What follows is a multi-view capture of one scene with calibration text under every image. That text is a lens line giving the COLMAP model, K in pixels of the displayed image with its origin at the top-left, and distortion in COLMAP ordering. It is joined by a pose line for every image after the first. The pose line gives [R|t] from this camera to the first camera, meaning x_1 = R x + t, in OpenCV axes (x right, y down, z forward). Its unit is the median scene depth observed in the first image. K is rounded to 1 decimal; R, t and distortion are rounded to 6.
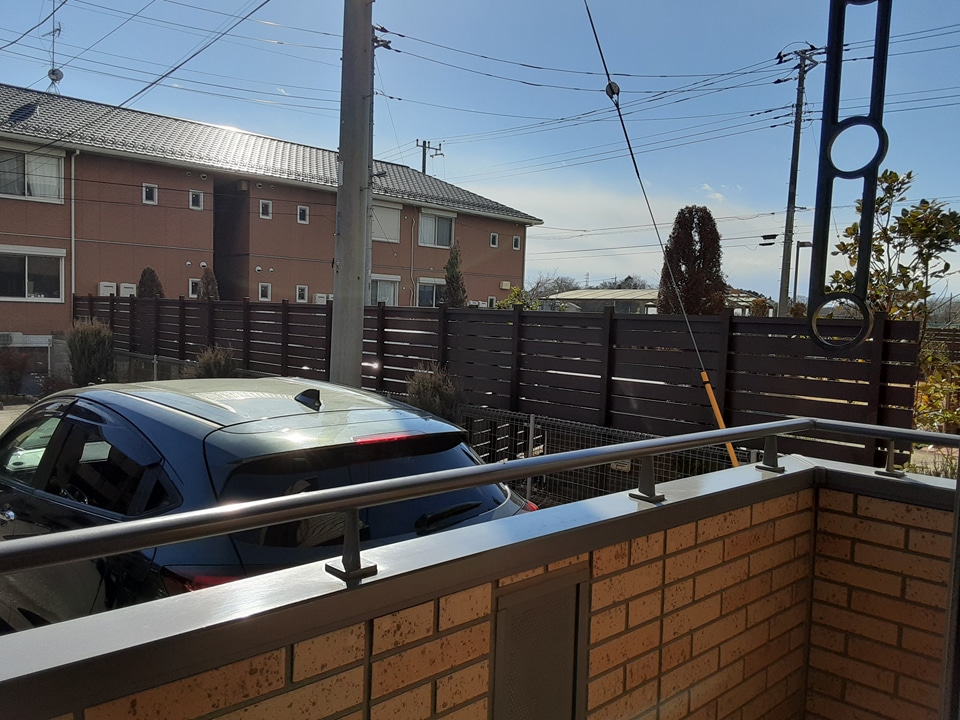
lens RADIAL K [[770.1, 0, 489.3], [0, 770.1, 360.4], [0, 0, 1]] dist [0.098034, -0.139468]
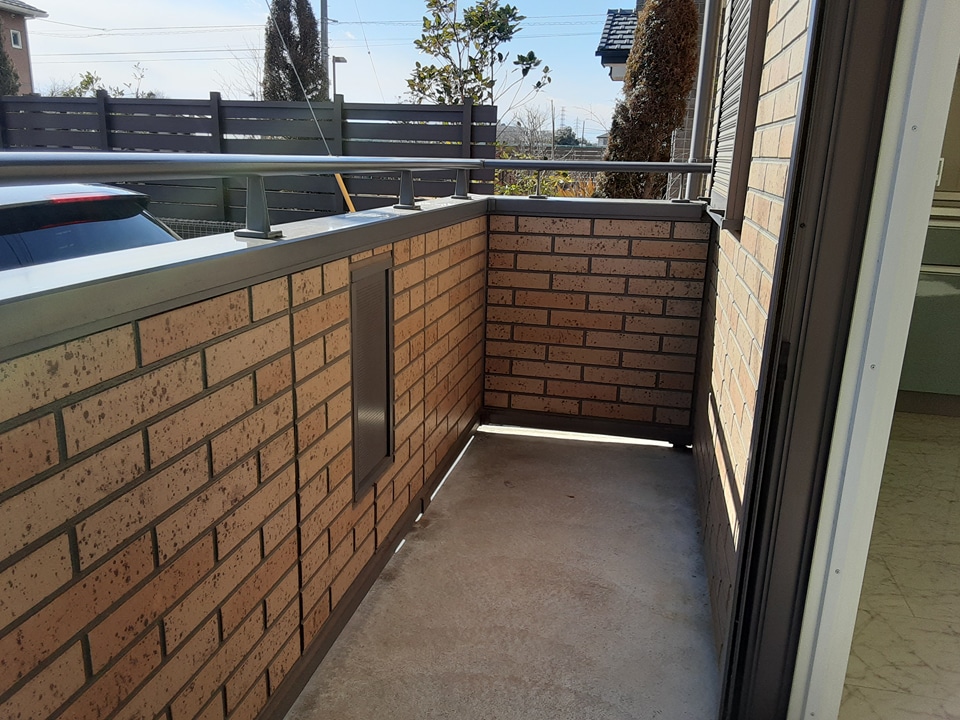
lens RADIAL K [[760.2, 0, 456.9], [0, 760.2, 363.0], [0, 0, 1]] dist [0.111090, -0.114332]
pose [[0.852406, -0.153986, 0.499692, -0.279369], [0.042081, 0.972755, 0.227983, 0.115823], [-0.521184, -0.173307, 0.835663, -0.039161]]
